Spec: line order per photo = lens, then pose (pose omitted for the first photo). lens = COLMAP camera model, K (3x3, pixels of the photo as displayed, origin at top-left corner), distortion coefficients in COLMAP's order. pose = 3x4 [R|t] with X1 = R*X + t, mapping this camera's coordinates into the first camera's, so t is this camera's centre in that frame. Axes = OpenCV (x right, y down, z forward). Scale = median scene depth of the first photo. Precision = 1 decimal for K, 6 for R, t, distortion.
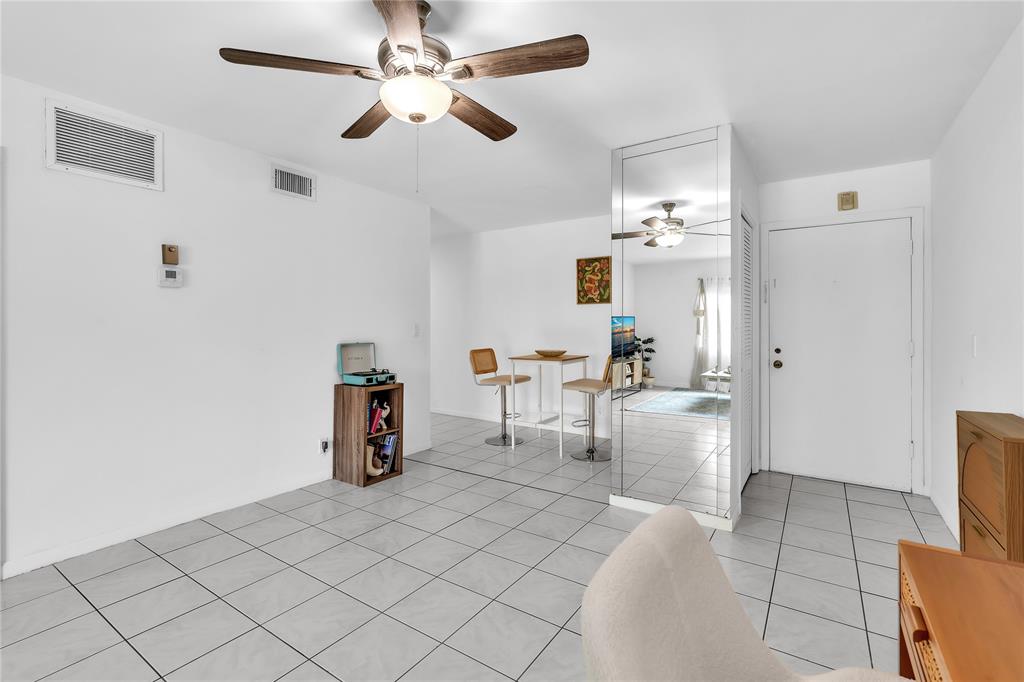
lens RADIAL K [[465.9, 0, 501.6], [0, 465.9, 325.7], [0, 0, 1]] dist [-0.005508, 0.000663]
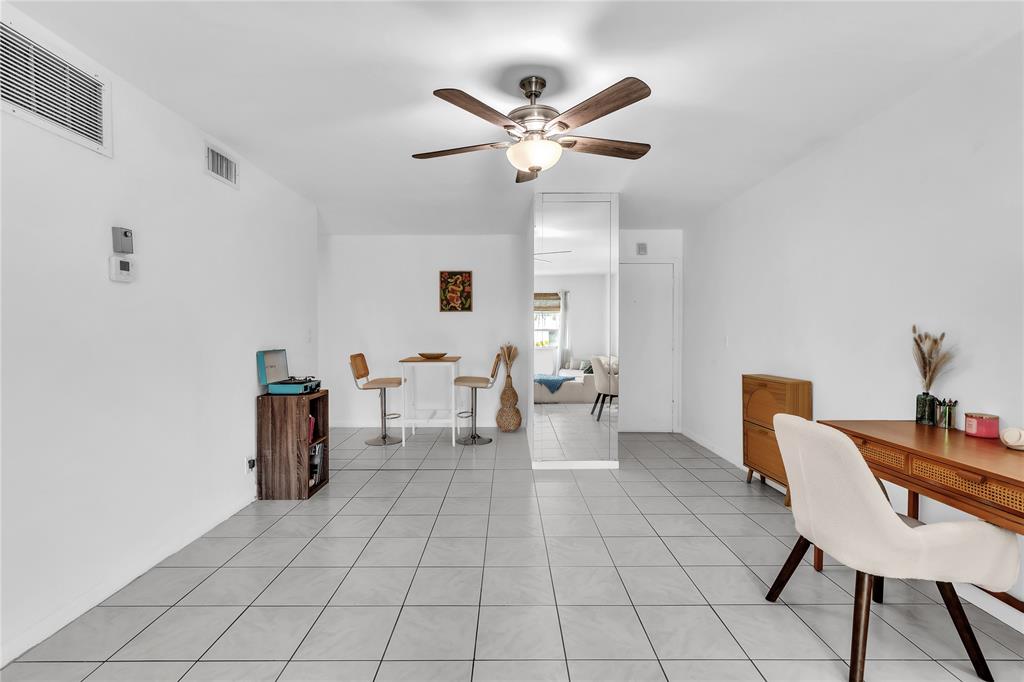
lens RADIAL K [[465.9, 0, 505.9], [0, 465.9, 342.6], [0, 0, 1]] dist [-0.005508, 0.000663]
pose [[0.828375, -0.015626, 0.559956, -0.345230], [0.002420, 0.999701, 0.024318, 0.001310], [-0.560169, -0.018789, 0.828165, -0.010765]]
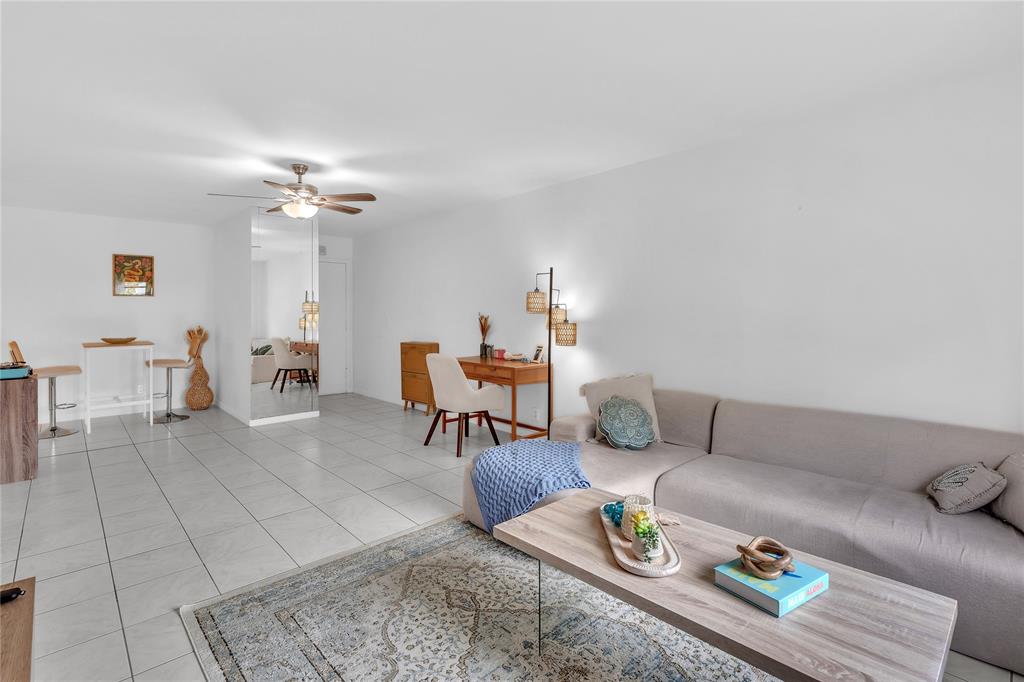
lens RADIAL K [[488.8, 0, 504.0], [0, 488.8, 310.5], [0, 0, 1]] dist [-0.006202, 0.003936]
pose [[0.230463, 0.004226, 0.973072, -0.761188], [0.004828, 0.999973, -0.005487, -0.001195], [-0.973069, 0.005963, 0.230437, -0.150063]]
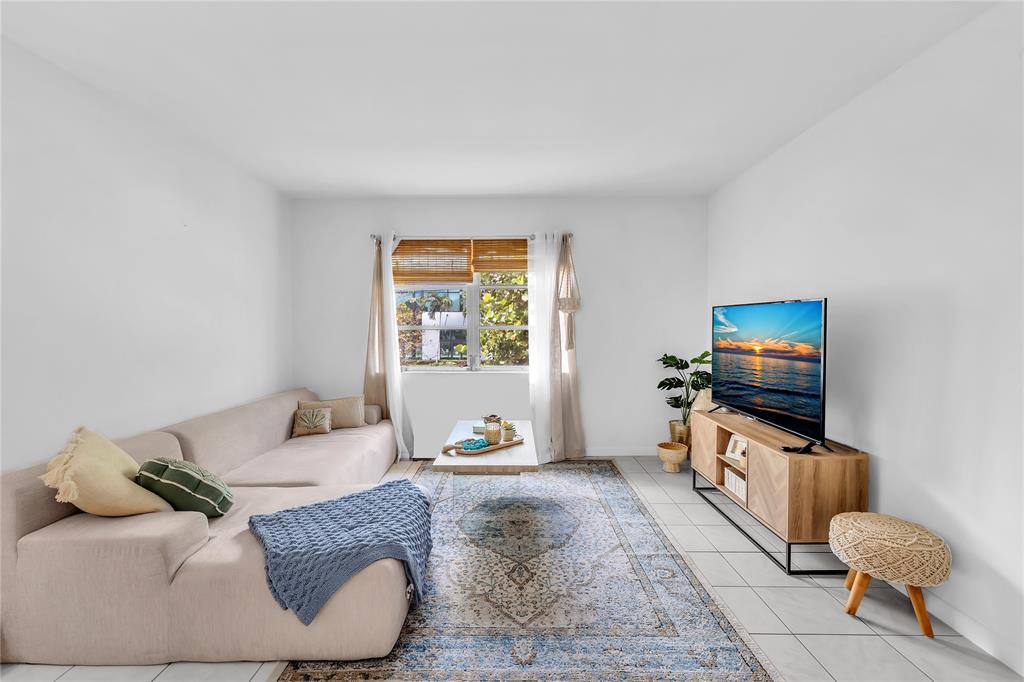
lens RADIAL K [[465.9, 0, 505.6], [0, 465.9, 335.6], [0, 0, 1]] dist [-0.005508, 0.000663]
pose [[-0.835341, 0.007684, -0.549679, -0.102613], [-0.002474, 0.999840, 0.017738, -0.000742], [0.549727, 0.016177, -0.835188, 0.352211]]
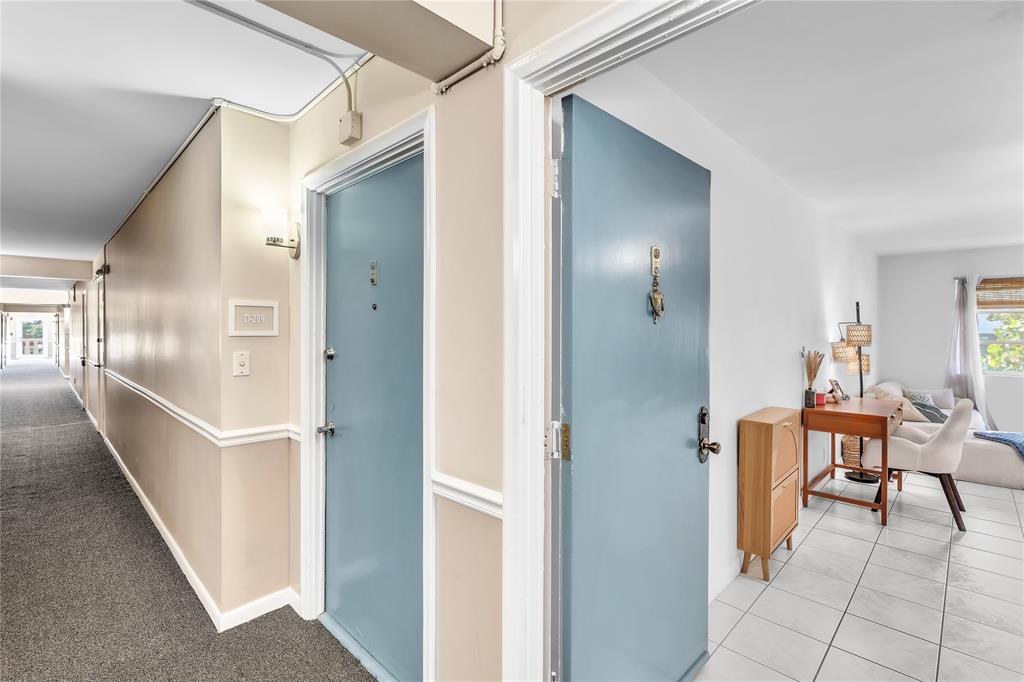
lens RADIAL K [[465.9, 0, 505.9], [0, 465.9, 331.7], [0, 0, 1]] dist [-0.005508, 0.000663]
pose [[-0.982563, -0.002972, 0.185908, 0.567189], [-0.002913, 0.999996, 0.000591, -0.024216], [-0.185909, 0.000039, -0.982567, 0.922235]]
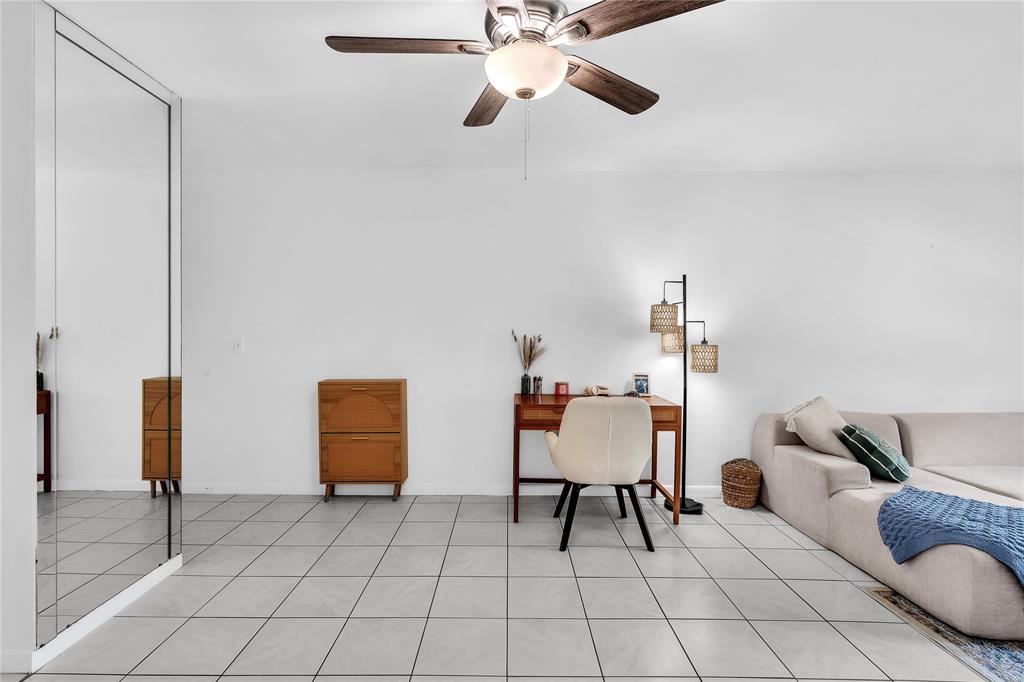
lens RADIAL K [[465.9, 0, 509.0], [0, 465.9, 339.5], [0, 0, 1]] dist [-0.005508, 0.000663]
pose [[-0.557740, -0.016896, 0.829844, -0.312040], [-0.004847, 0.999842, 0.017099, -0.001088], [-0.830001, 0.005514, -0.557734, 0.534078]]
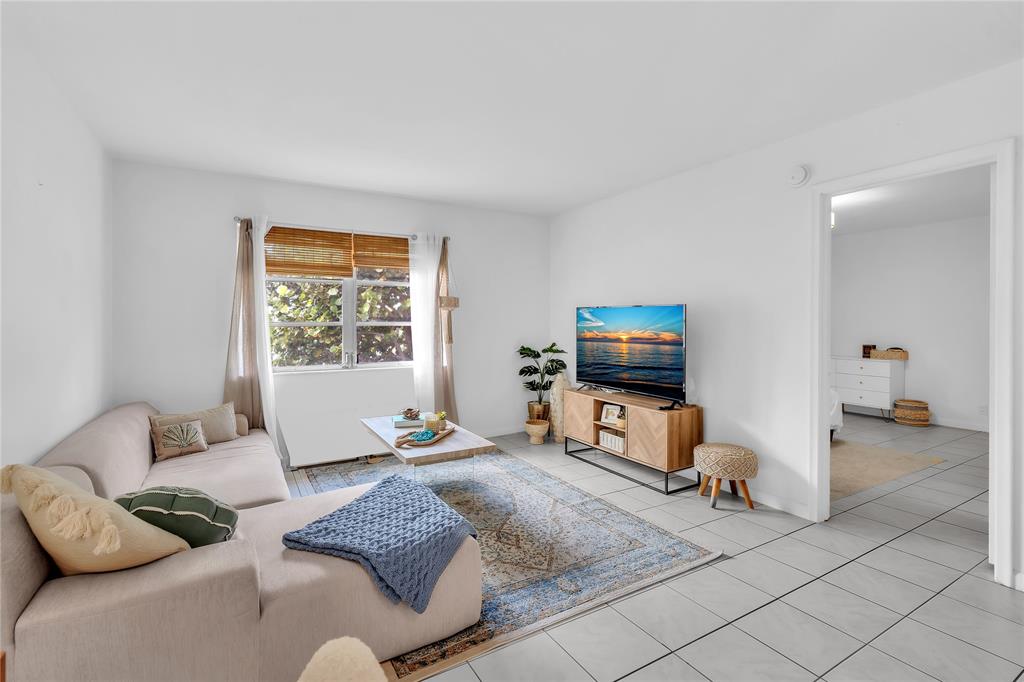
lens RADIAL K [[465.9, 0, 504.5], [0, 465.9, 320.9], [0, 0, 1]] dist [-0.005508, 0.000663]
pose [[-0.437775, -0.006065, -0.899064, 0.111129], [0.000065, 0.999977, -0.006777, 0.000138], [0.899085, -0.003025, -0.437765, 0.209331]]
